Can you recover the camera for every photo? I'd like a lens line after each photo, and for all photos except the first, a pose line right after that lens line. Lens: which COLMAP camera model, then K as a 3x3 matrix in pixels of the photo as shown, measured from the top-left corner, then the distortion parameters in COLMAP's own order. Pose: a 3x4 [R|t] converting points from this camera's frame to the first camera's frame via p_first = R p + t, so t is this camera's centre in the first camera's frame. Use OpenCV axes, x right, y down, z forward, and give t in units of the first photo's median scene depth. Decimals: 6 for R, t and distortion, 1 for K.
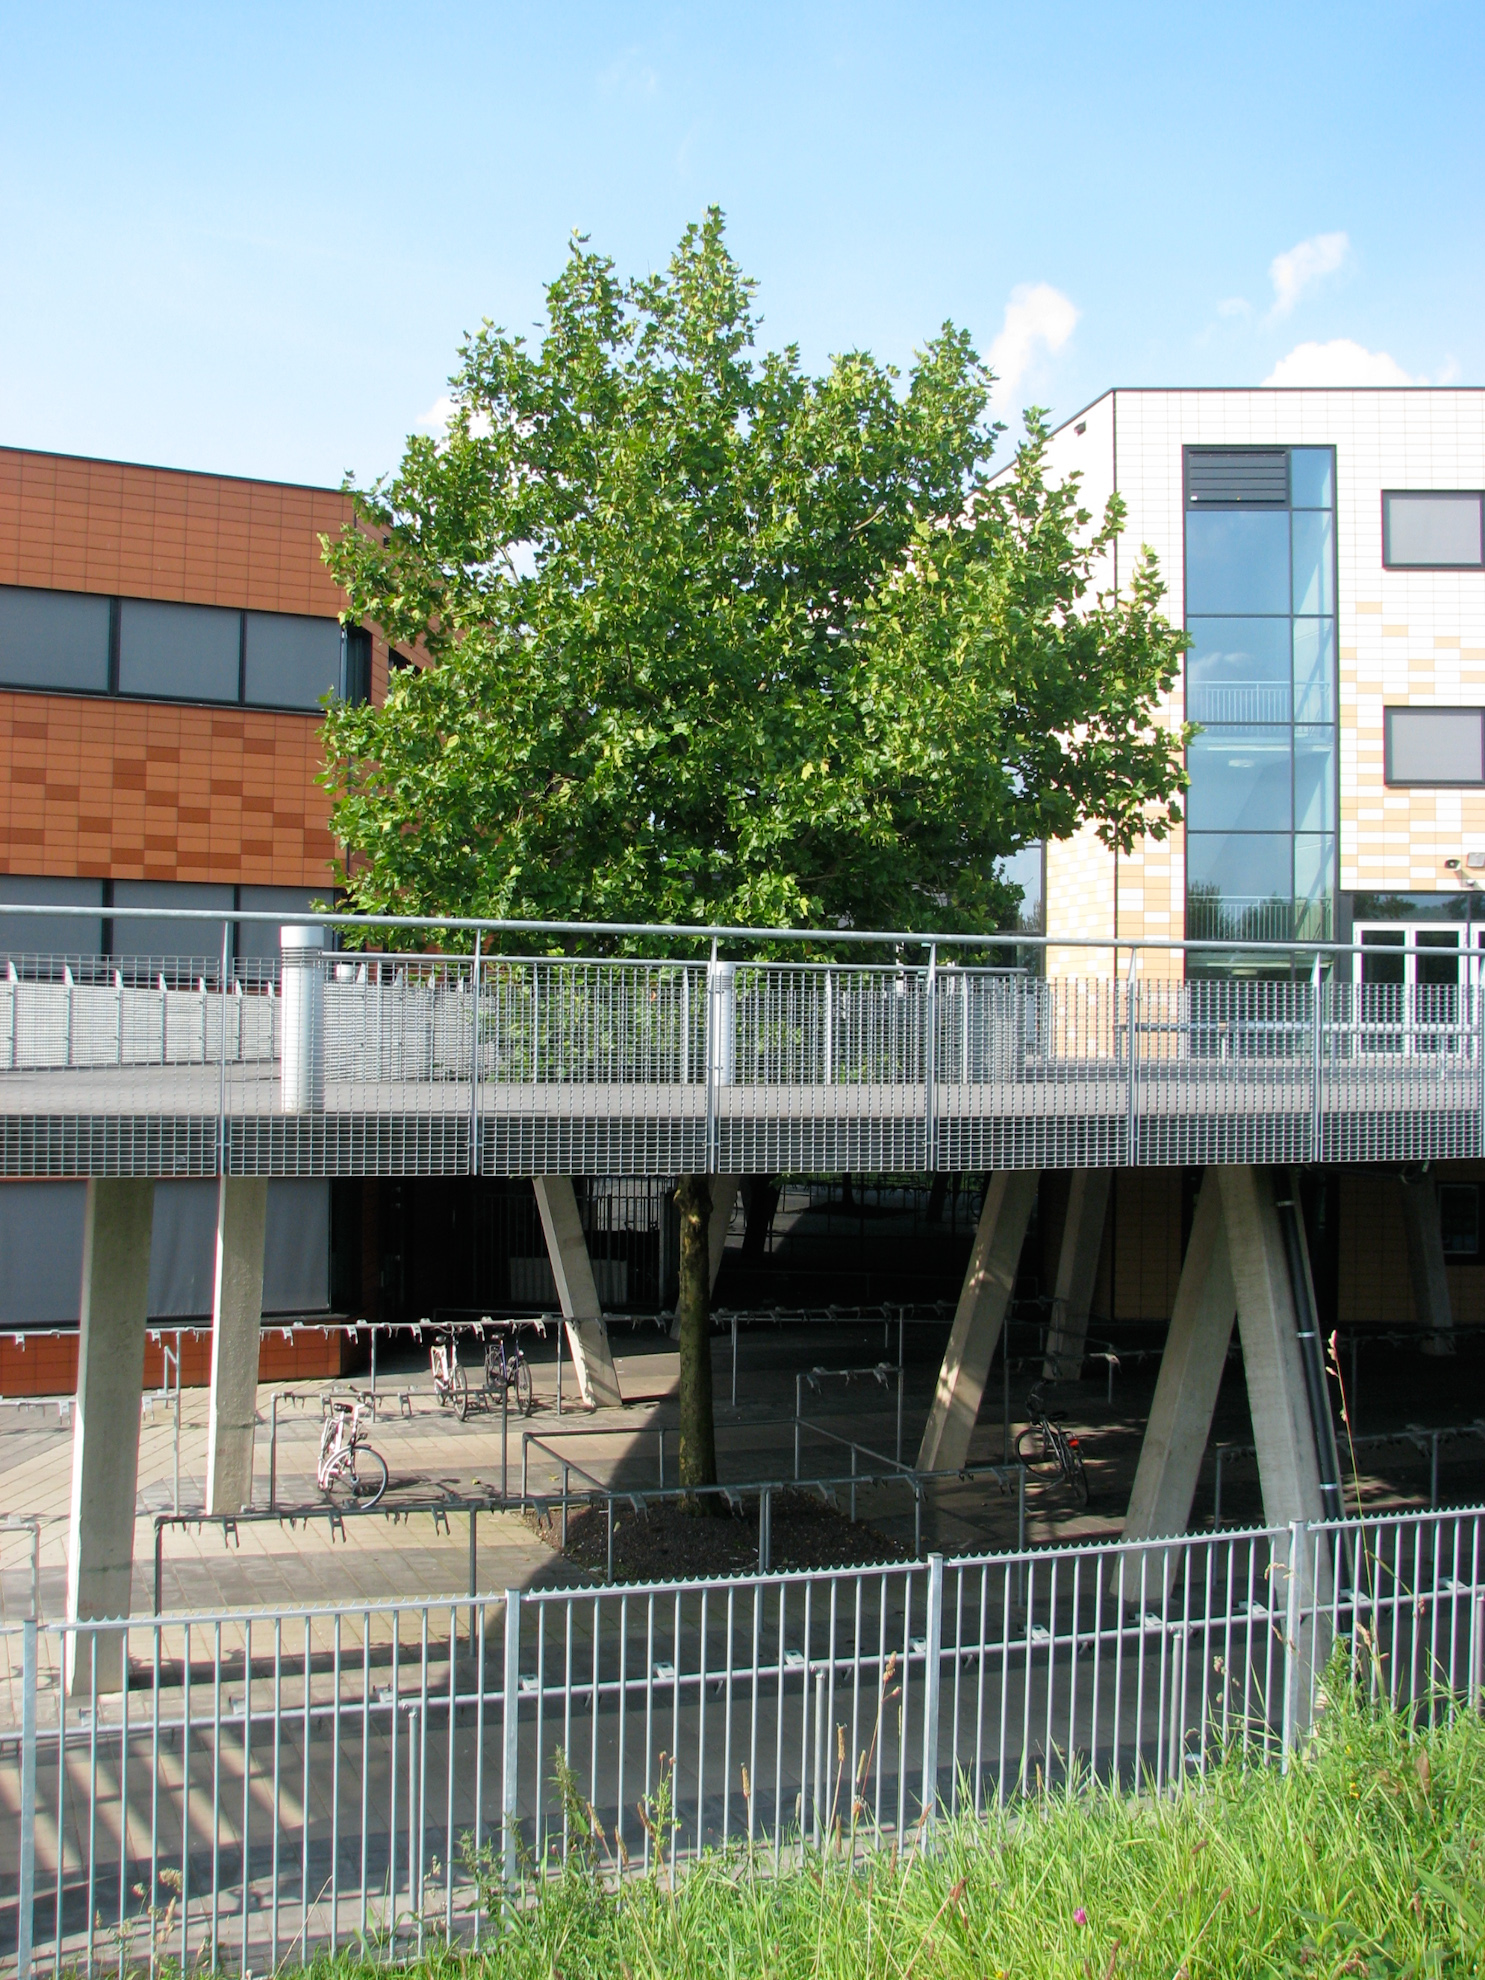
lens RADIAL K [[2099.5, 0, 742.0], [0, 2099.5, 991.1], [0, 0, 1]] dist [-0.126510, 0.000000]
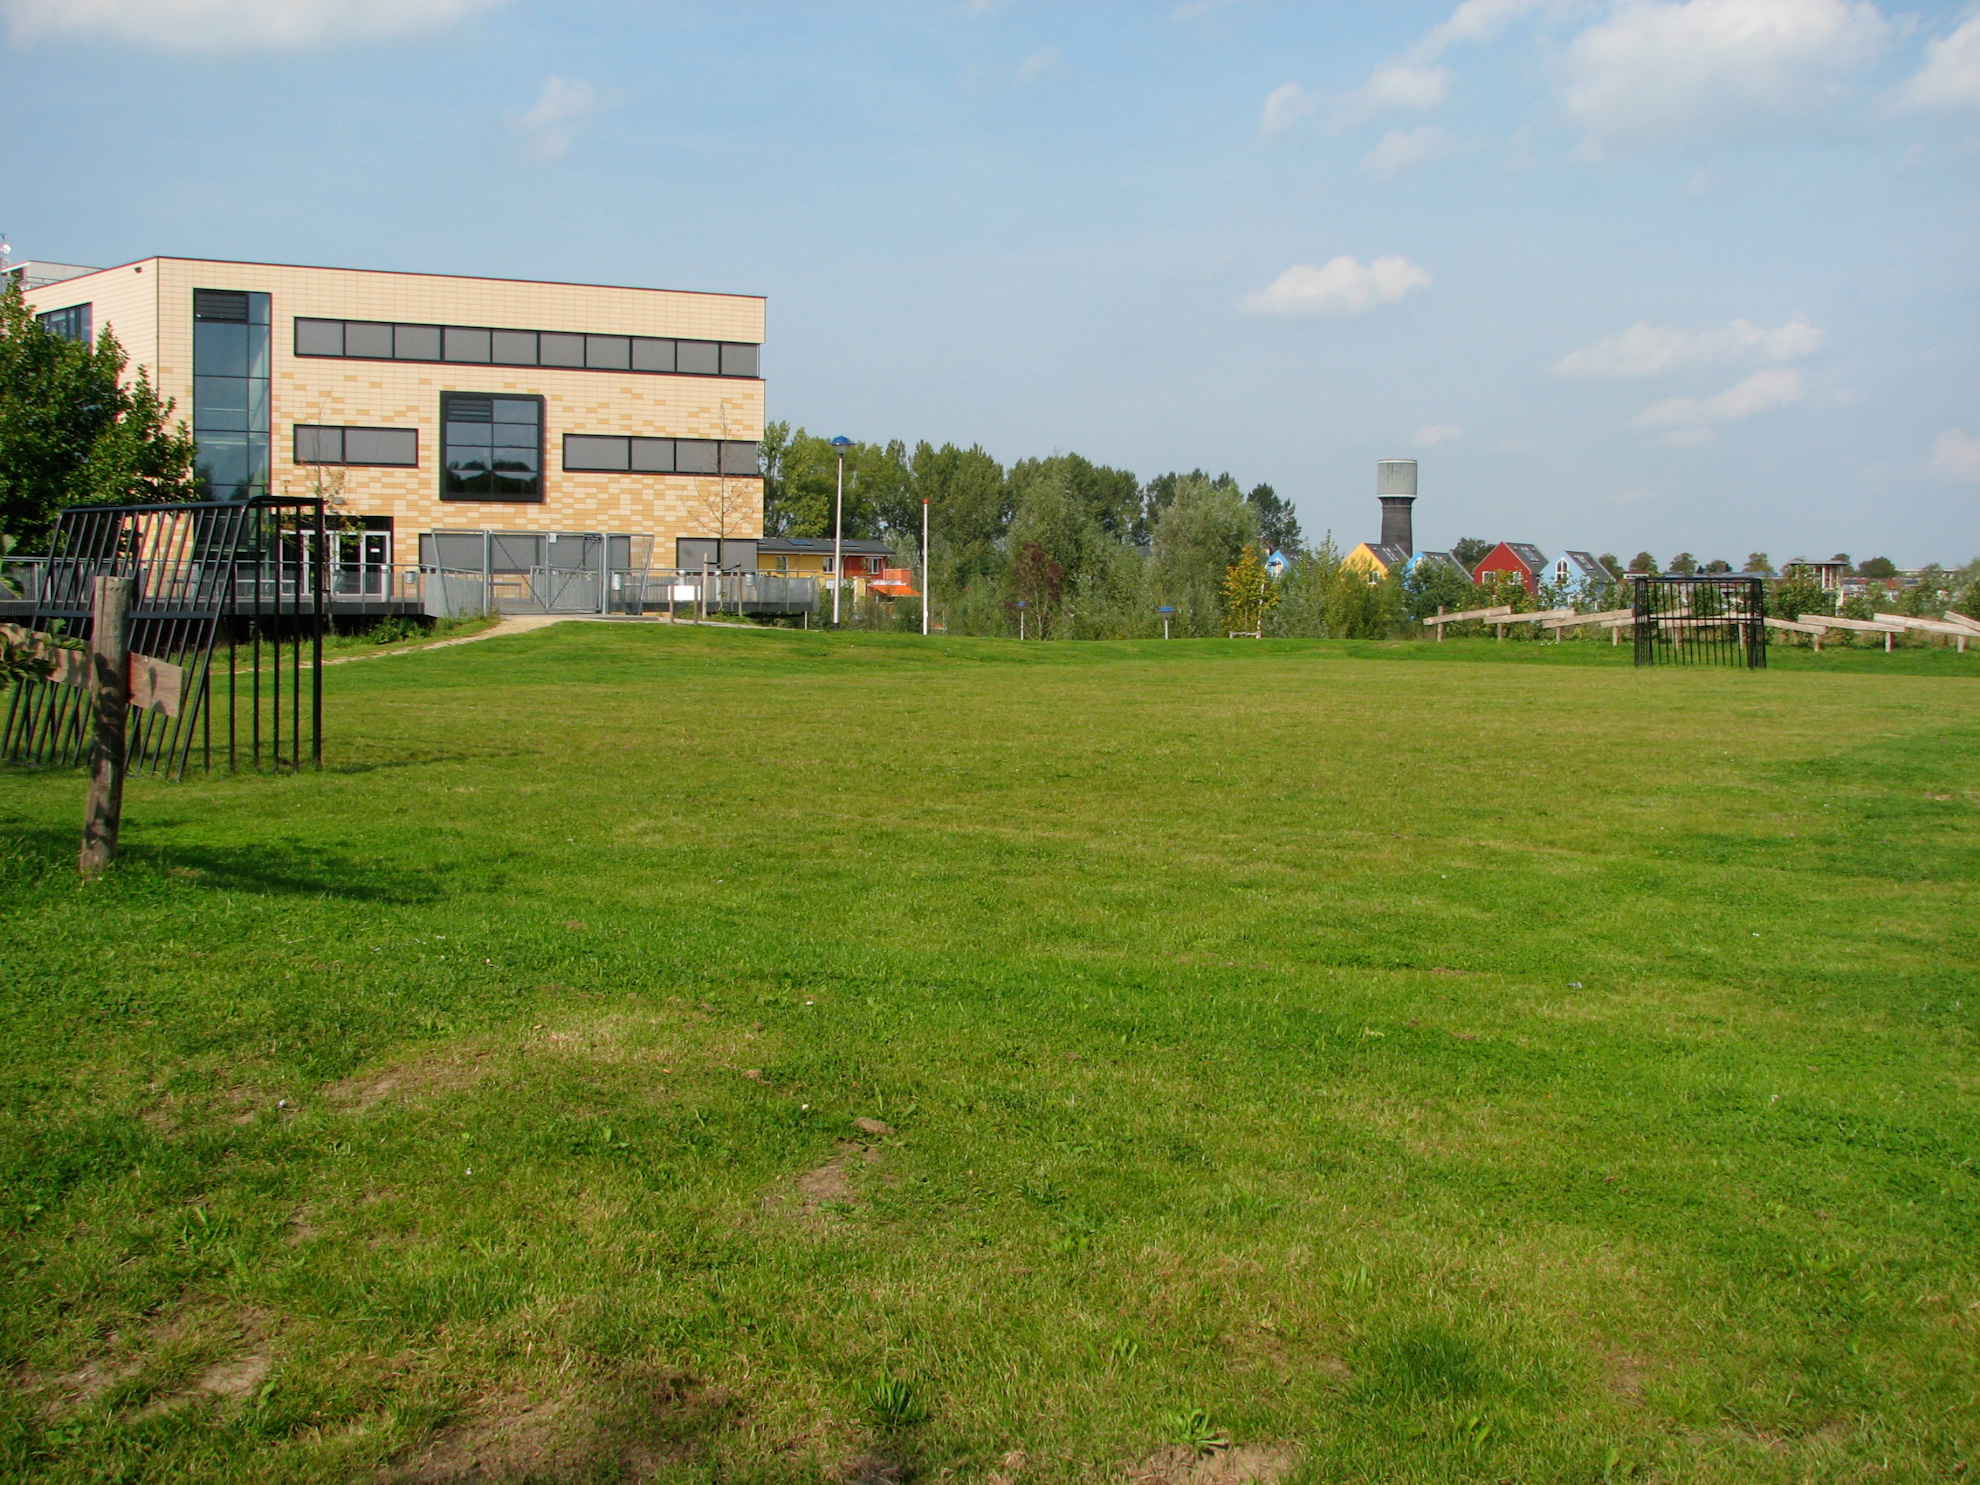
lens RADIAL K [[2099.5, 0, 988.7], [0, 2099.5, 740.4], [0, 0, 1]] dist [-0.126510, 0.000000]
pose [[0.836847, -0.035687, 0.546272, -0.238393], [-0.014774, 0.996037, 0.087702, -0.015639], [-0.547237, -0.081464, 0.833004, -1.095047]]
